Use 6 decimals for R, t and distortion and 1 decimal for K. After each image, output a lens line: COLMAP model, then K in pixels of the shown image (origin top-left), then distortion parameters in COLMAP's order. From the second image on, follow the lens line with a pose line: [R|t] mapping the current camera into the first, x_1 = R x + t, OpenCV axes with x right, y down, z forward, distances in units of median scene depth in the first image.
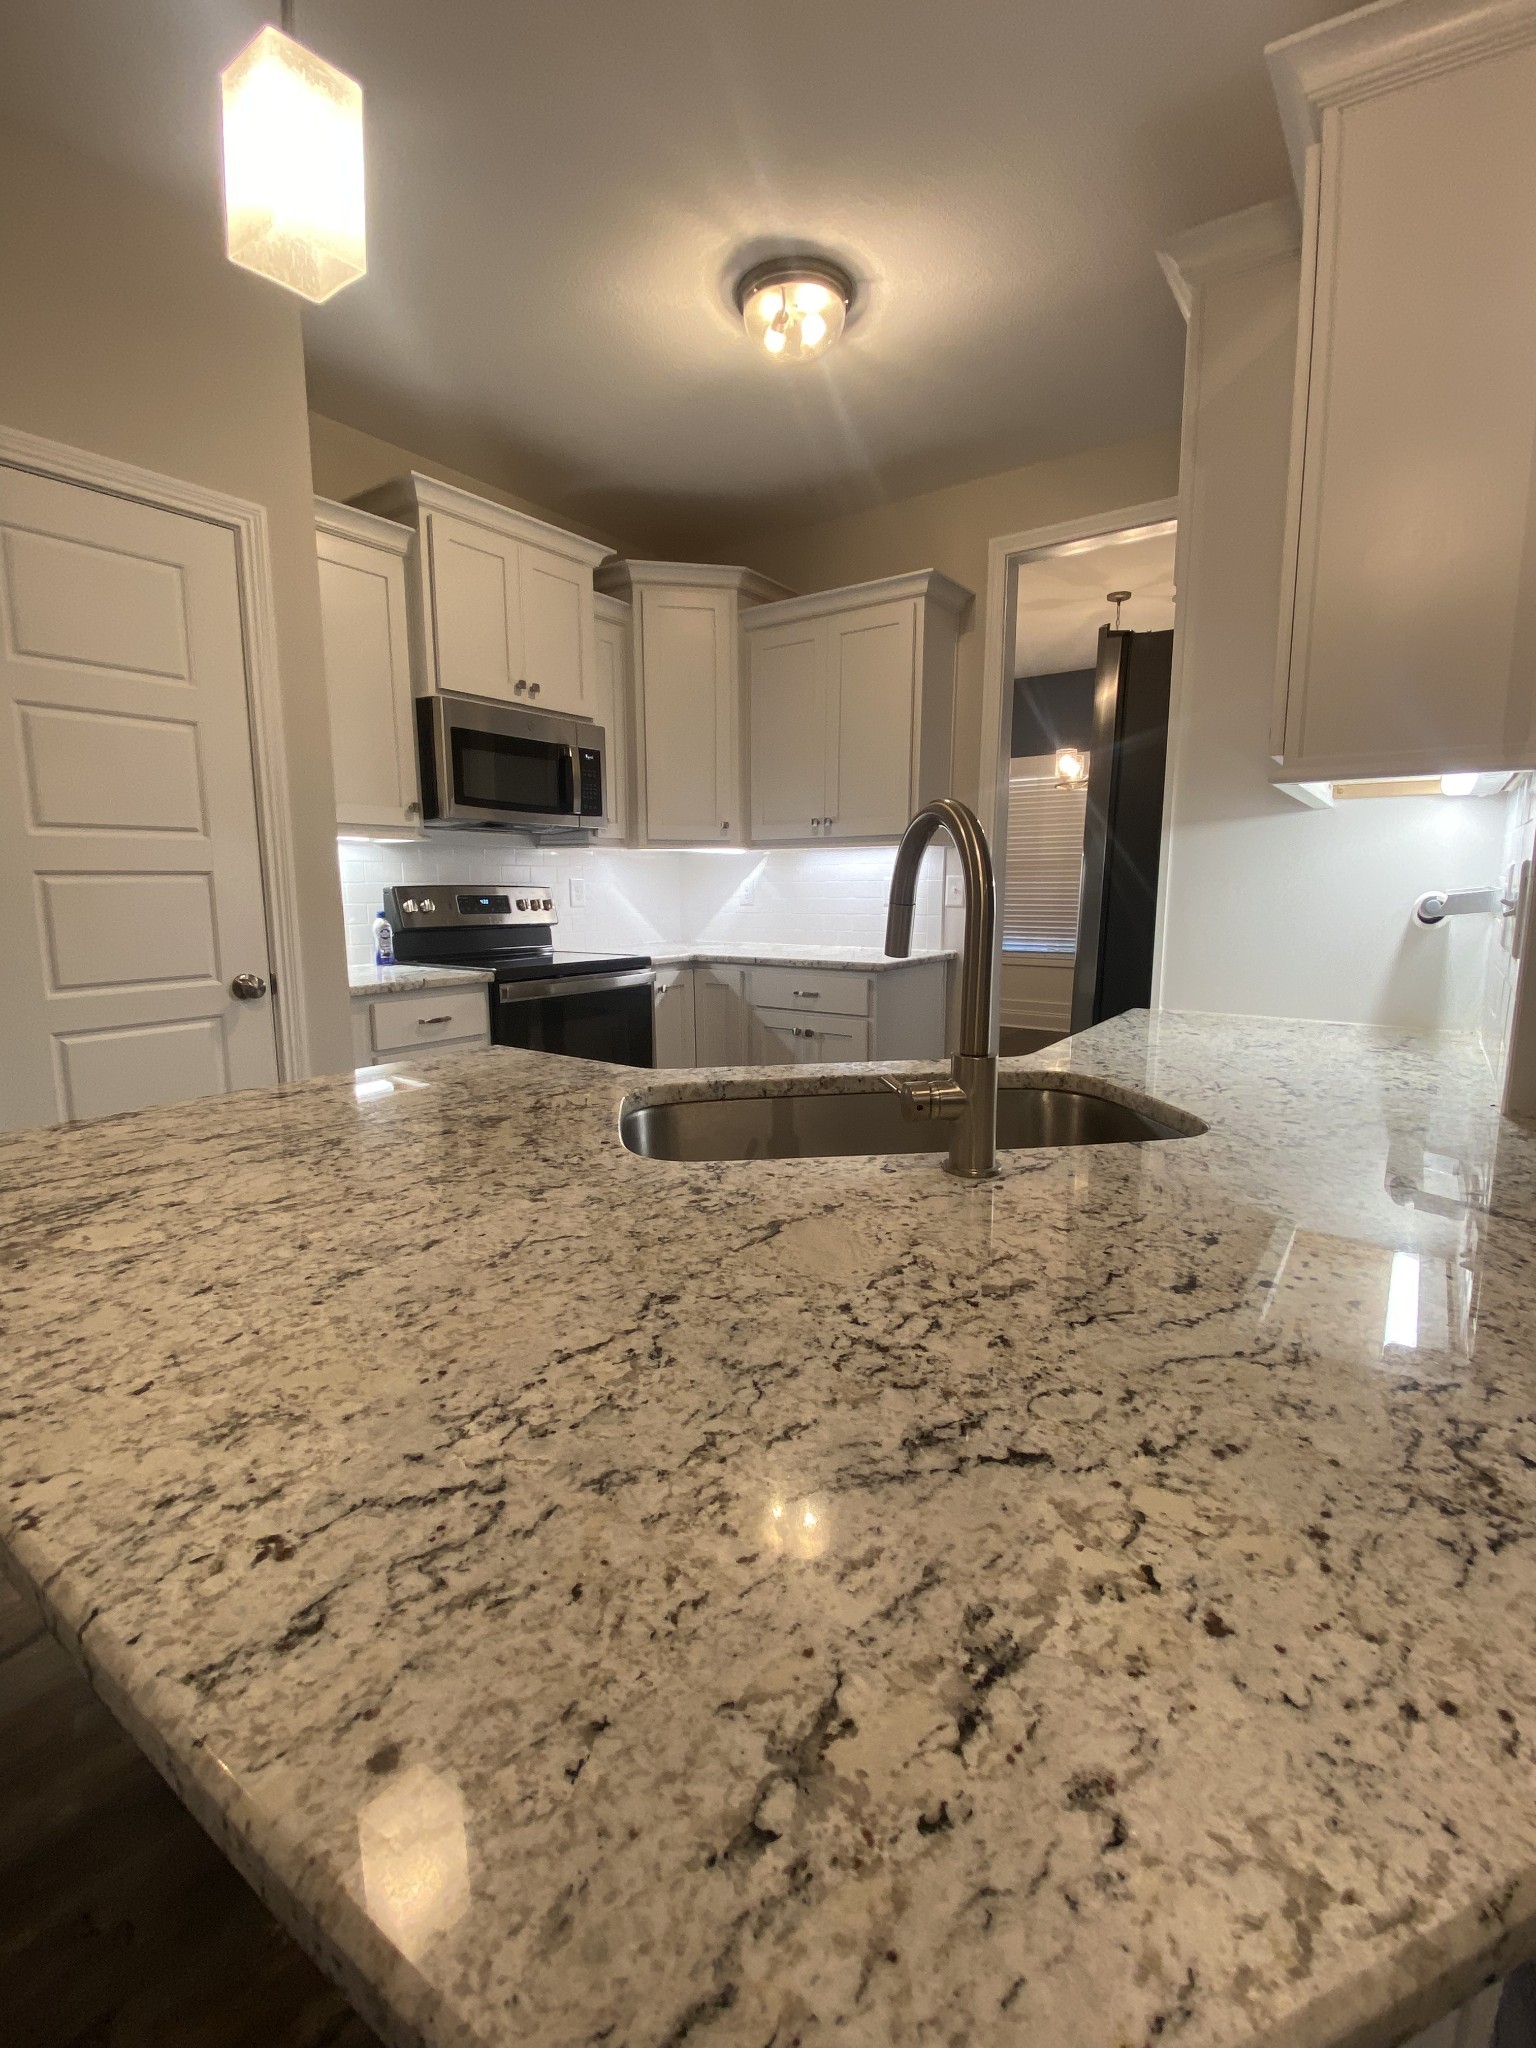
lens RADIAL K [[925.8, 0, 773.4], [0, 925.8, 1037.2], [0, 0, 1]] dist [0.004673, -0.003333]
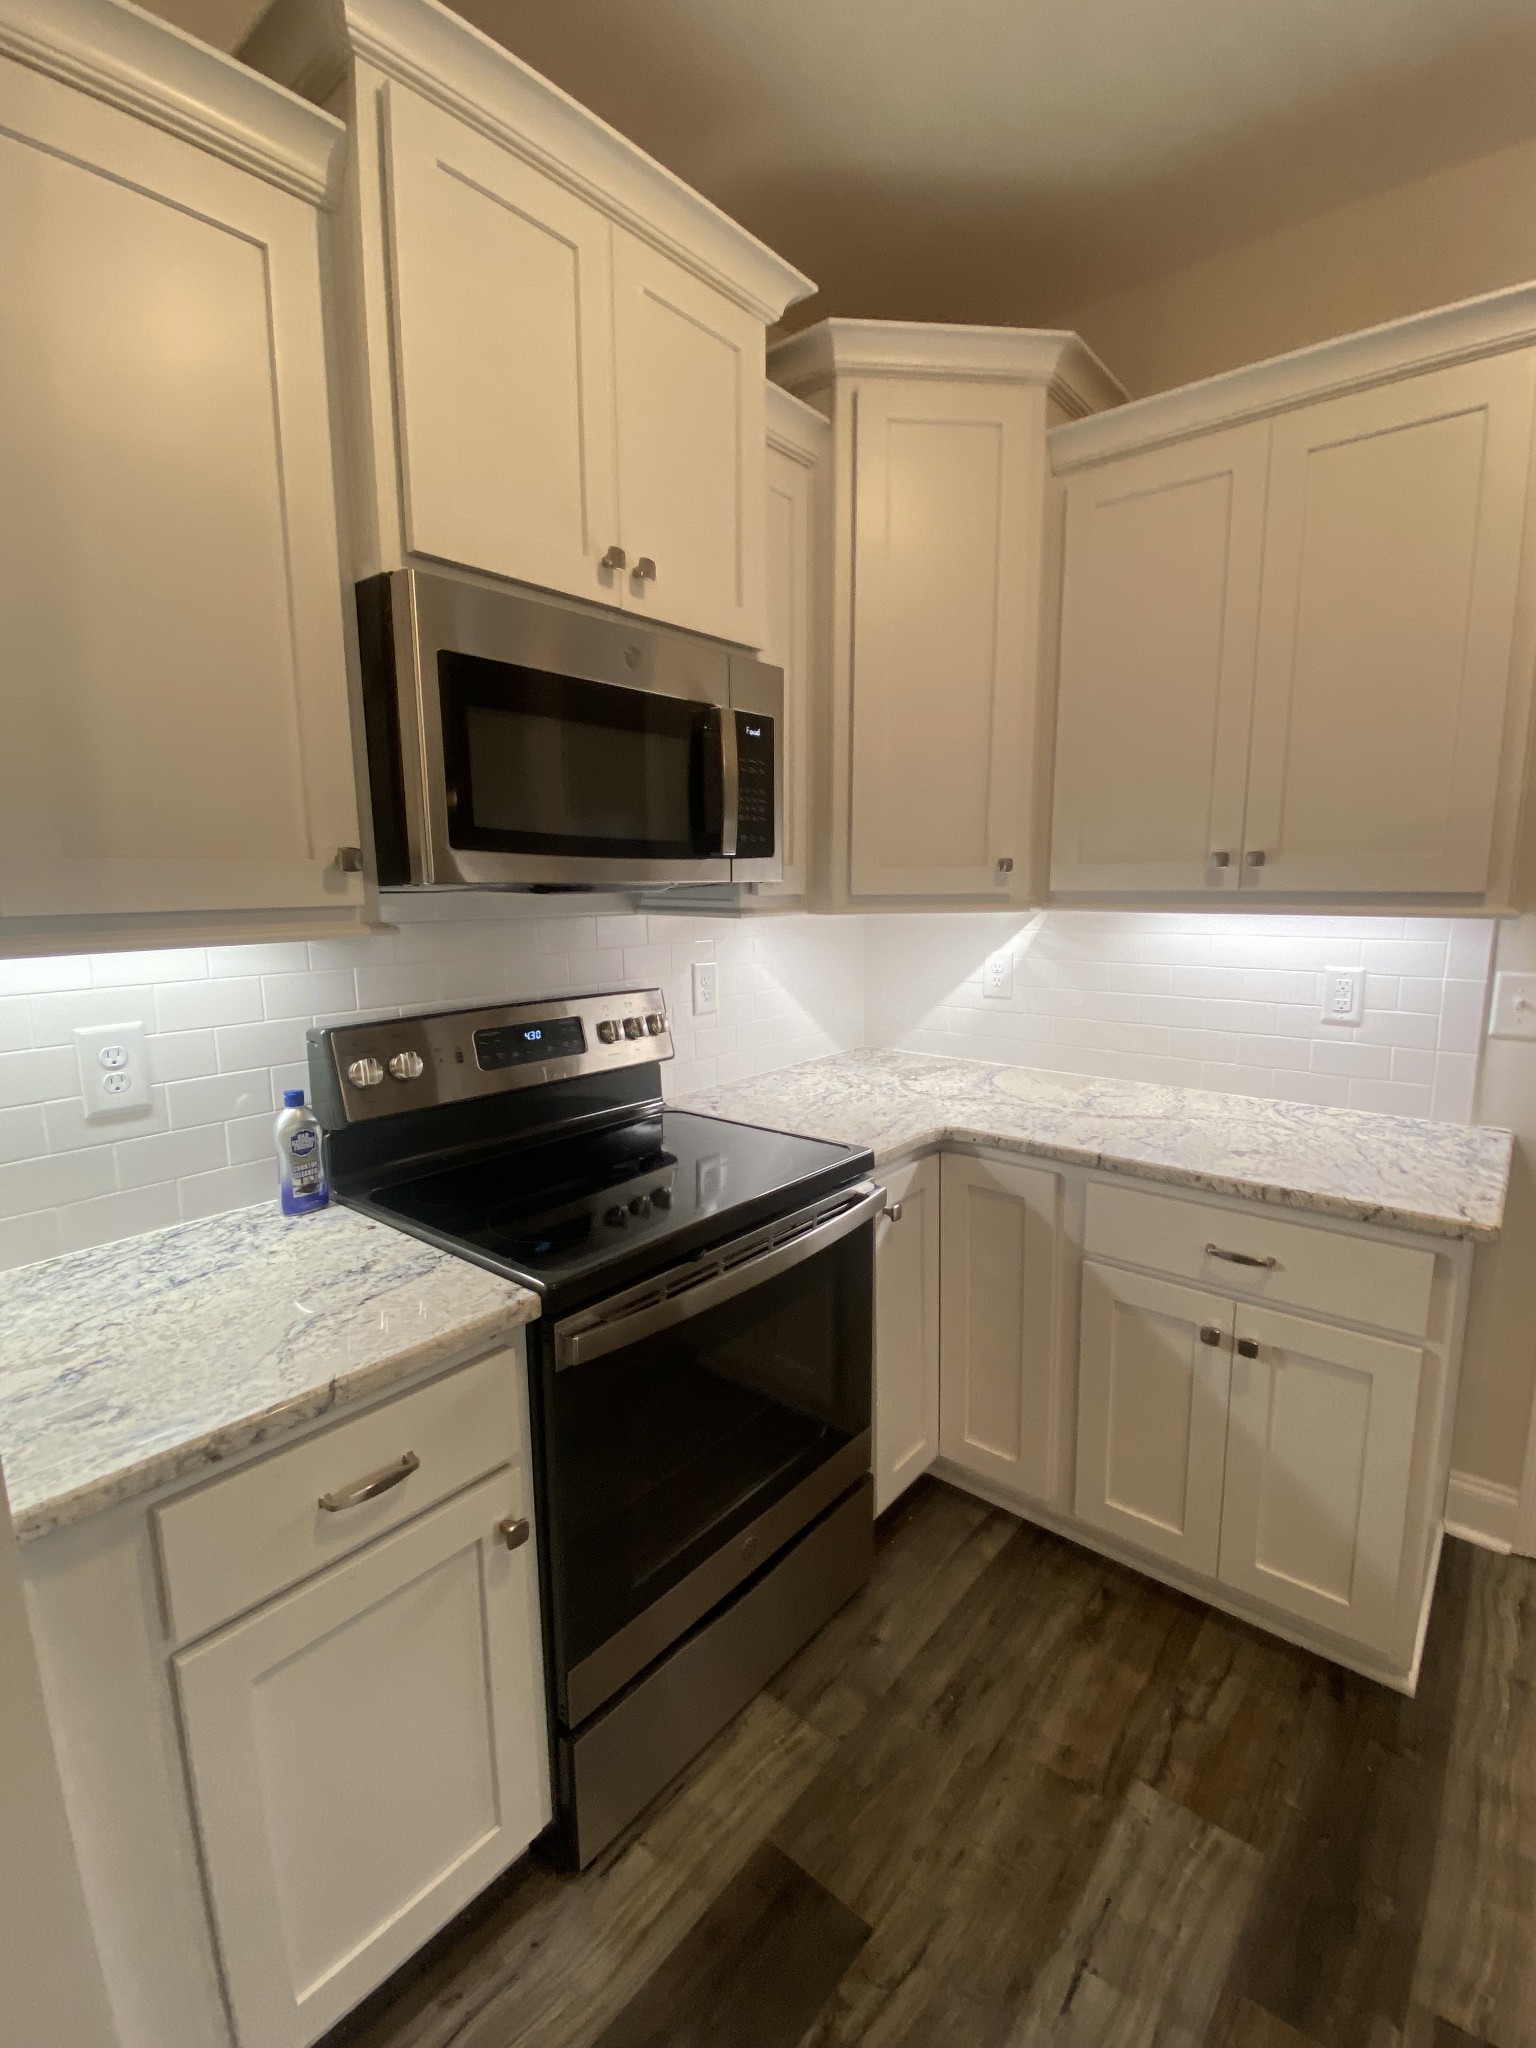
lens RADIAL K [[925.8, 0, 760.3], [0, 925.8, 1025.5], [0, 0, 1]] dist [0.004673, -0.003333]
pose [[0.996138, 0.004295, -0.087696, -0.153707], [-0.005287, 0.999925, -0.011079, -0.149889], [0.087642, 0.011500, 0.996086, 0.537575]]
